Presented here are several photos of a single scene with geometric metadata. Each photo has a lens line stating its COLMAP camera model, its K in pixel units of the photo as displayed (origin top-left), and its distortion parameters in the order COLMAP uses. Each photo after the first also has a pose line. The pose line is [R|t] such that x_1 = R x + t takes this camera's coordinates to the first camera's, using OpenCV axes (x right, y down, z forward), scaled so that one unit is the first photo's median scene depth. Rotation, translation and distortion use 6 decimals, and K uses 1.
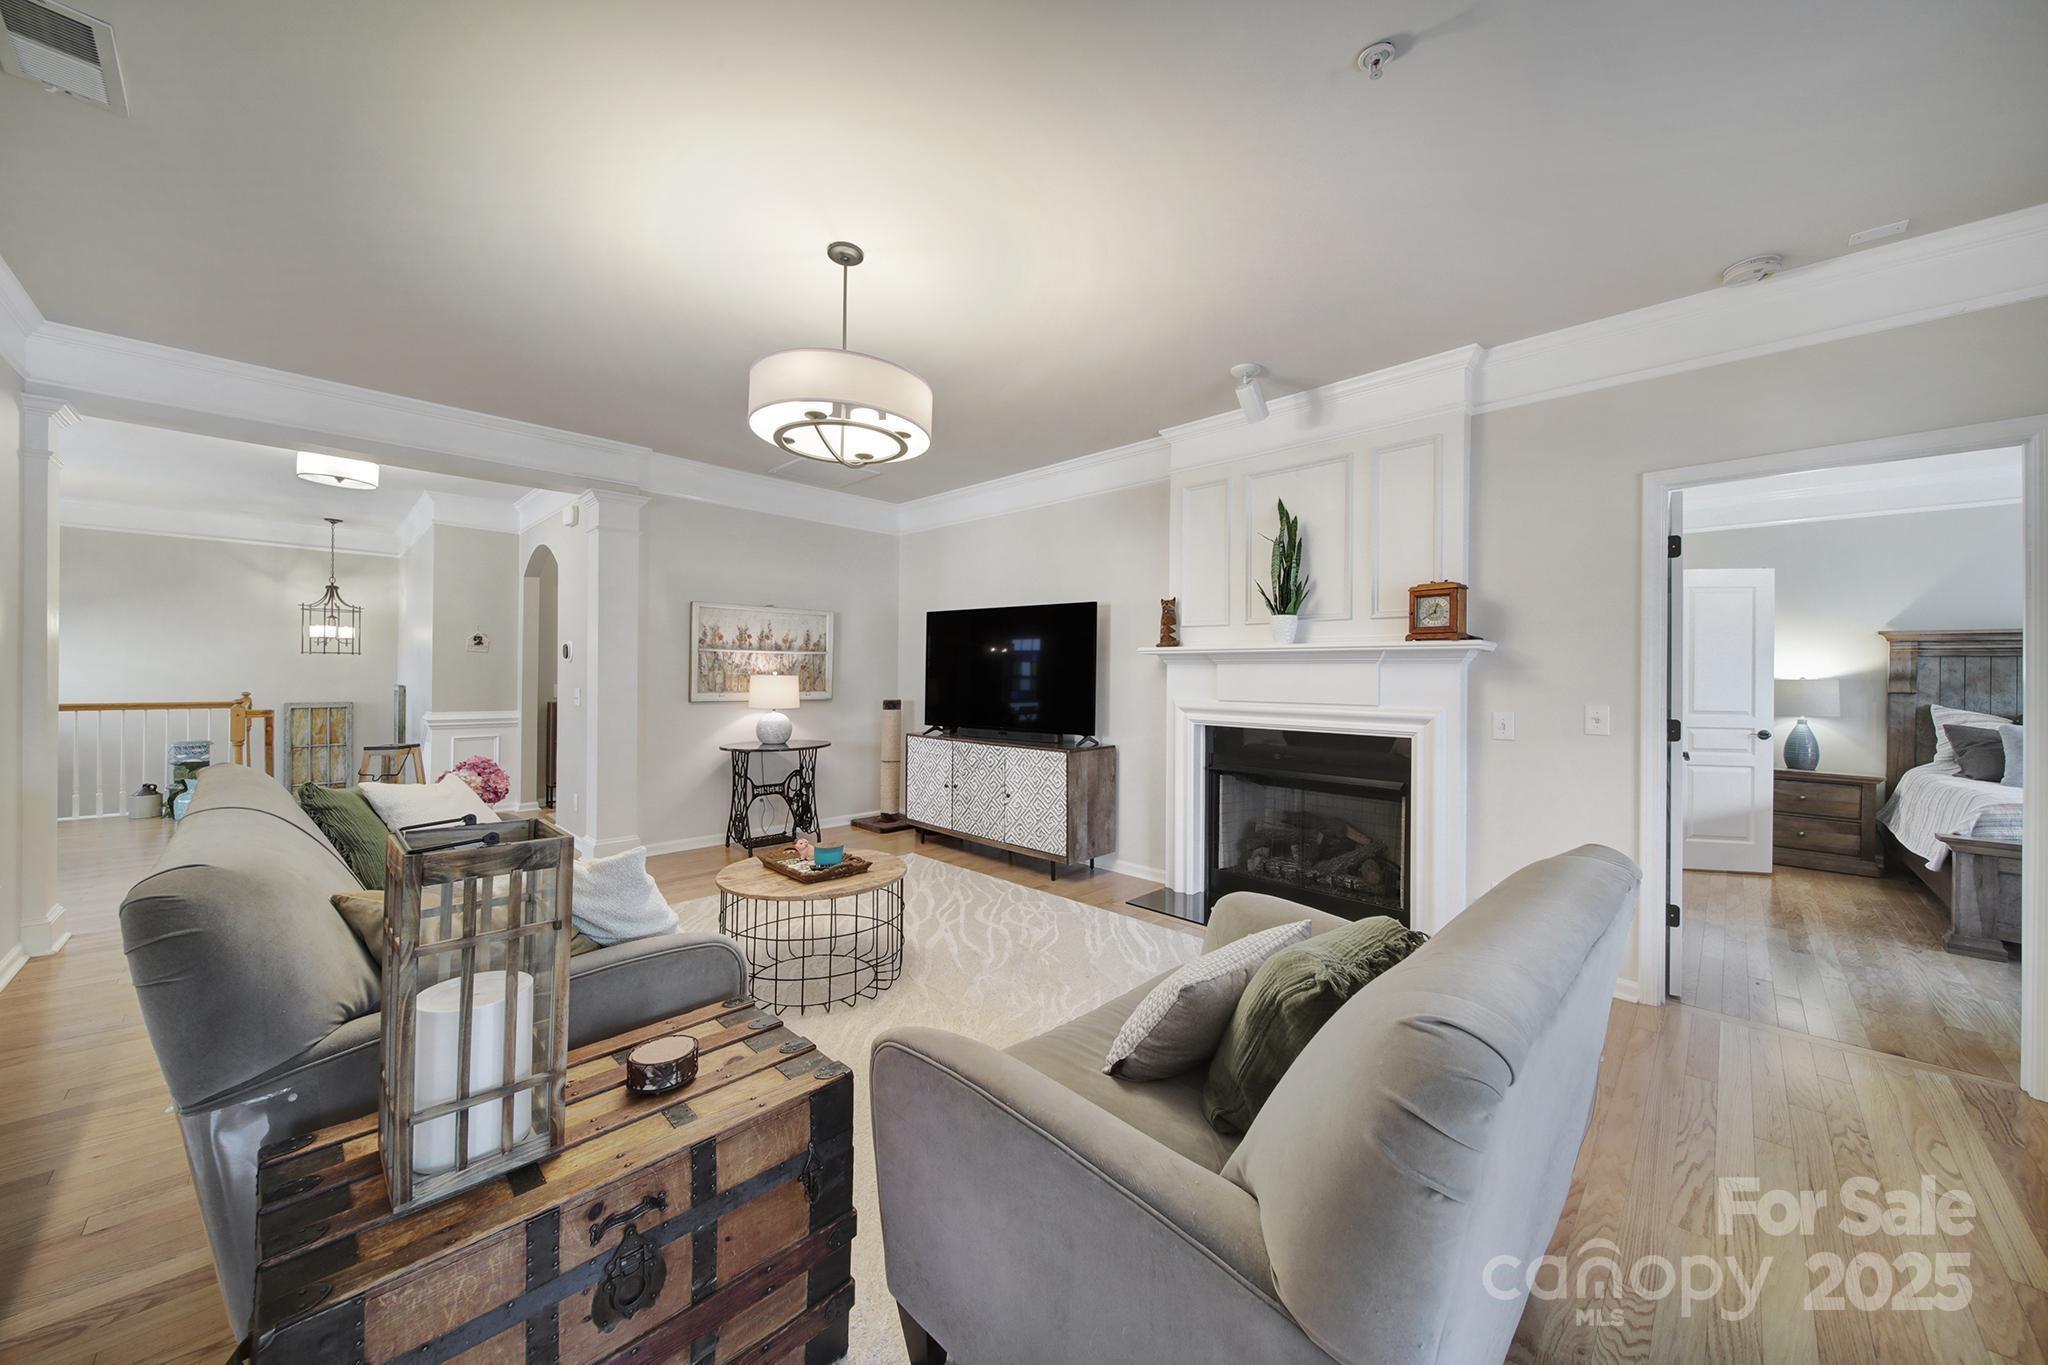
lens RADIAL K [[711.4, 0, 1008.4], [0, 711.4, 677.6], [0, 0, 1]] dist [-0.001938, -0.000409]
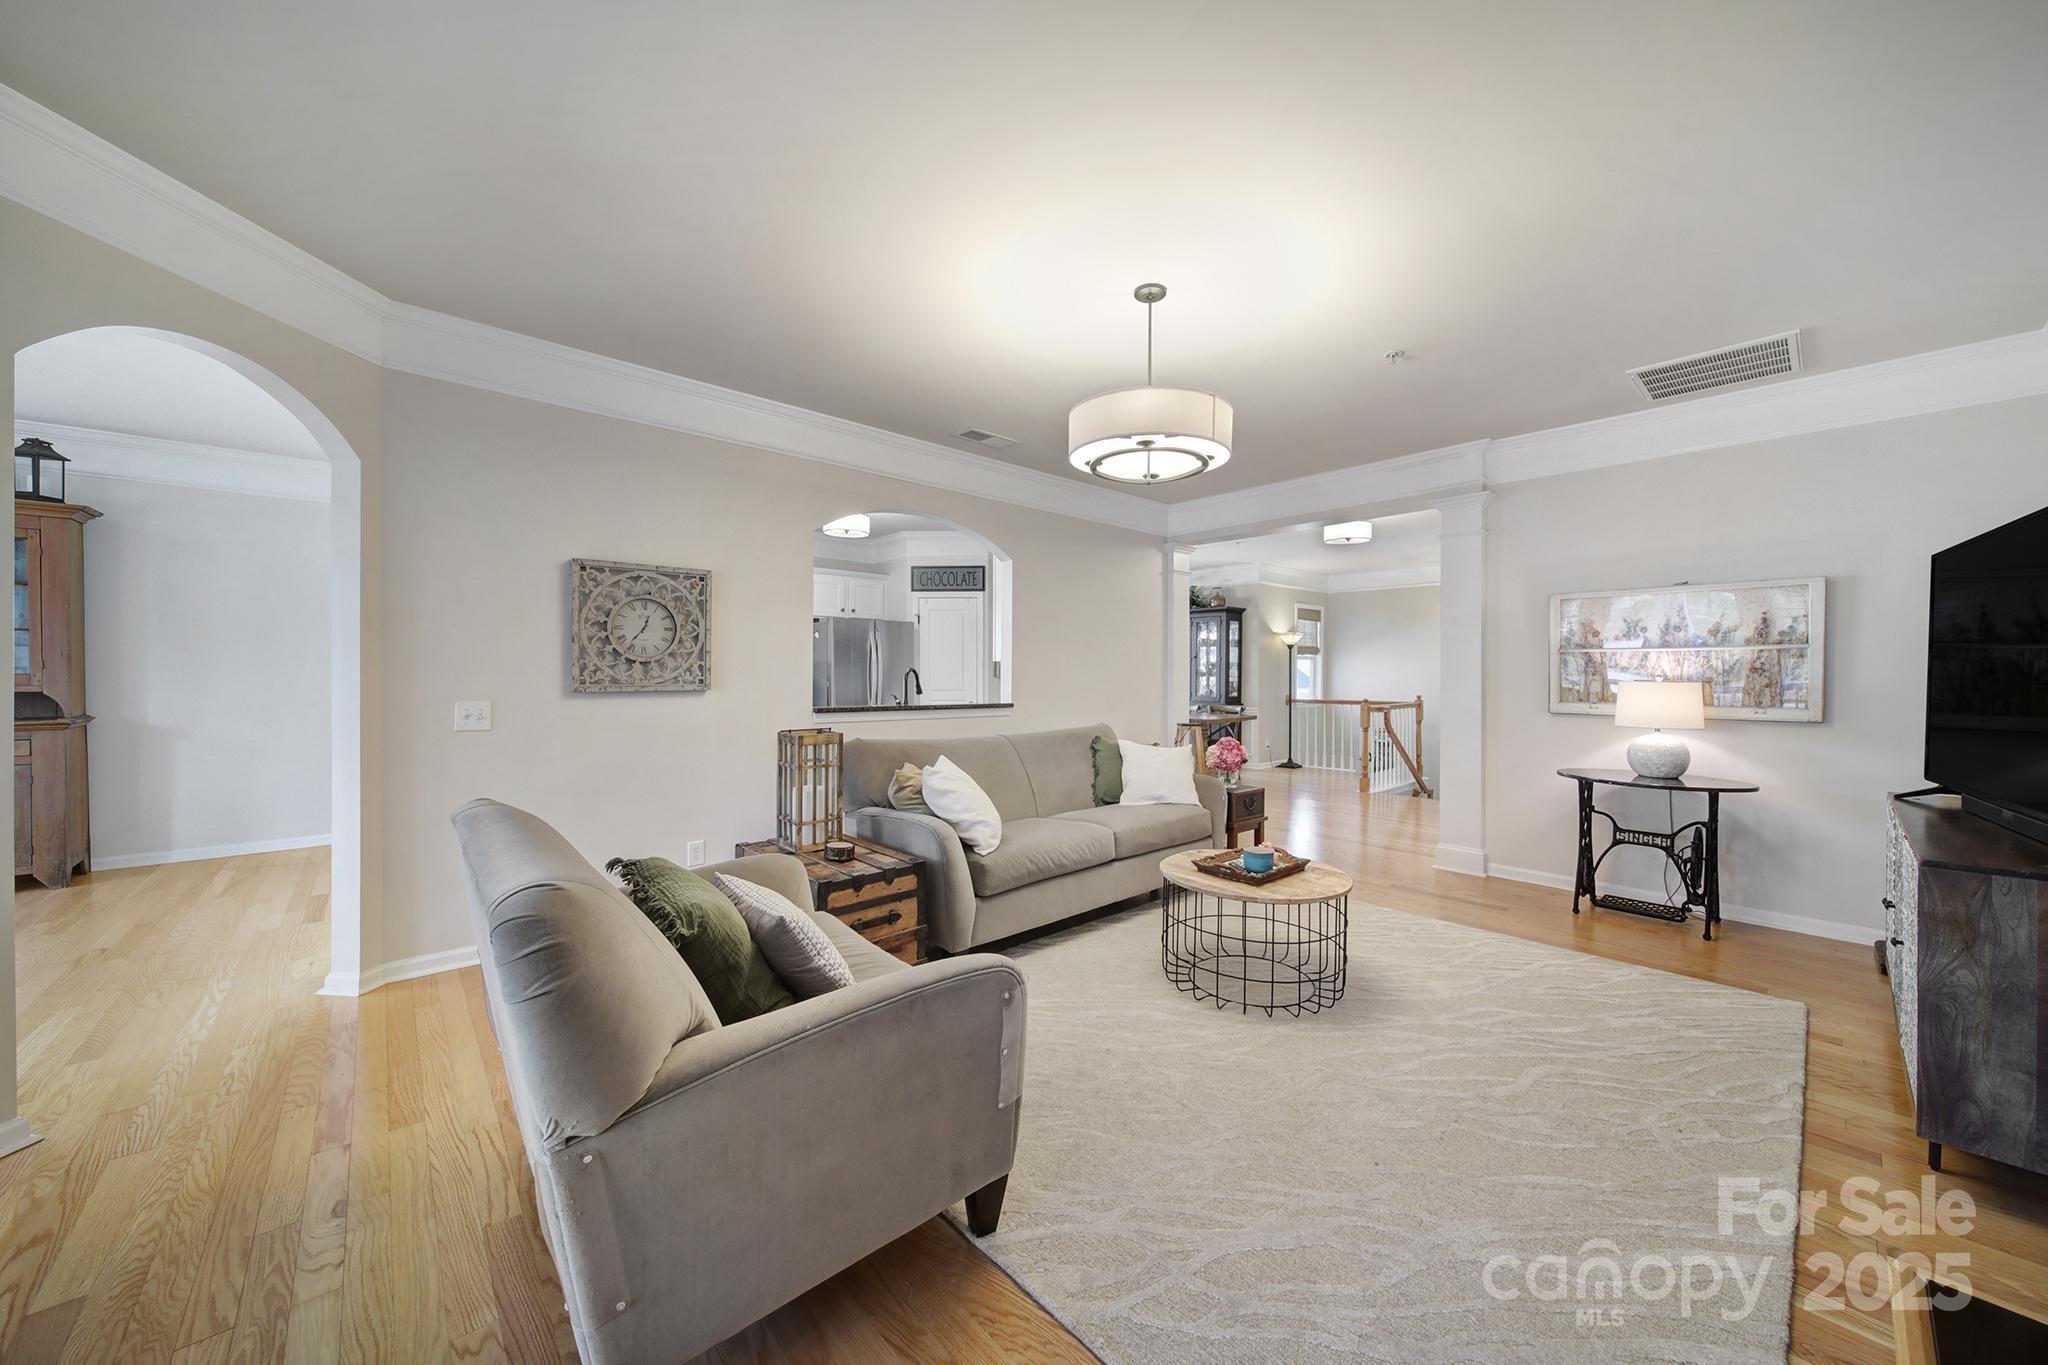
lens RADIAL K [[757.7, 0, 1080.4], [0, 757.7, 677.2], [0, 0, 1]] dist [-0.000461, -0.000051]
pose [[-0.020342, -0.007358, -0.999766, 0.460009], [-0.010036, 0.999924, -0.007155, 0.003539], [0.999743, 0.009888, -0.020414, 0.443511]]
